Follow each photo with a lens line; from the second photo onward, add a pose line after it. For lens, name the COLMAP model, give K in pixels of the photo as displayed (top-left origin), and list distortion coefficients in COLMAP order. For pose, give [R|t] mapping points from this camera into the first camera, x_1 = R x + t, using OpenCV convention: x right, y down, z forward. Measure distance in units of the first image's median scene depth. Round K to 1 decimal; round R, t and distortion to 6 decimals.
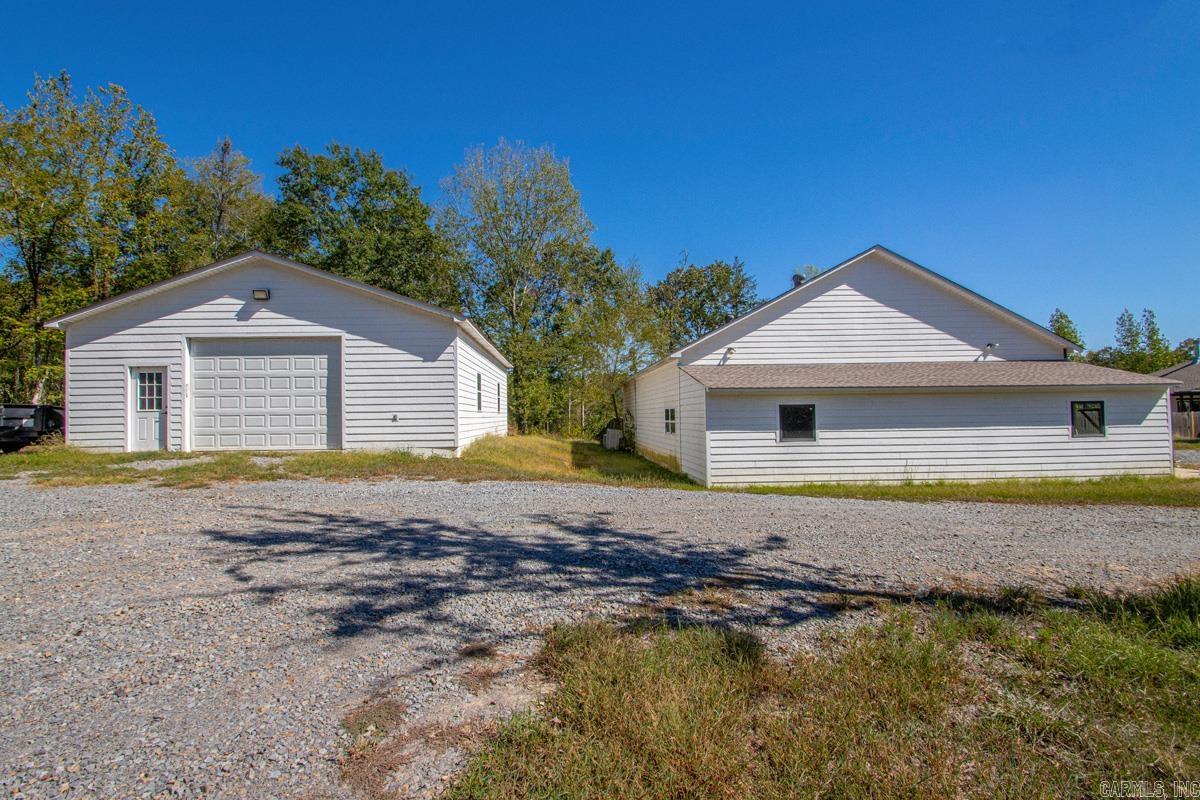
lens RADIAL K [[567.7, 0, 599.4], [0, 567.7, 401.2], [0, 0, 1]] dist [0.000274, -0.001595]
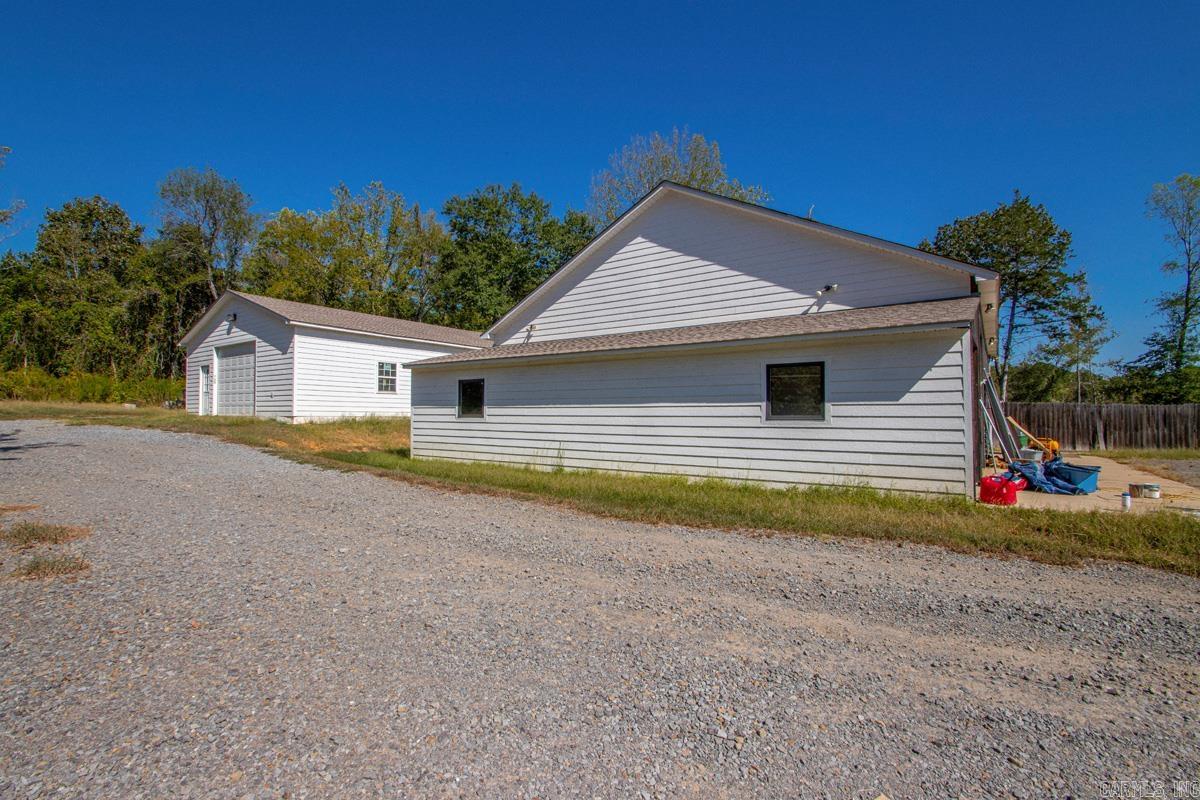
lens RADIAL K [[567.7, 0, 601.4], [0, 567.7, 405.8], [0, 0, 1]] dist [0.000274, -0.001595]
pose [[0.777947, 0.004842, -0.628312, 1.091990], [0.001917, 0.999947, 0.010080, 0.040368], [0.628327, -0.009047, 0.777896, 0.377982]]
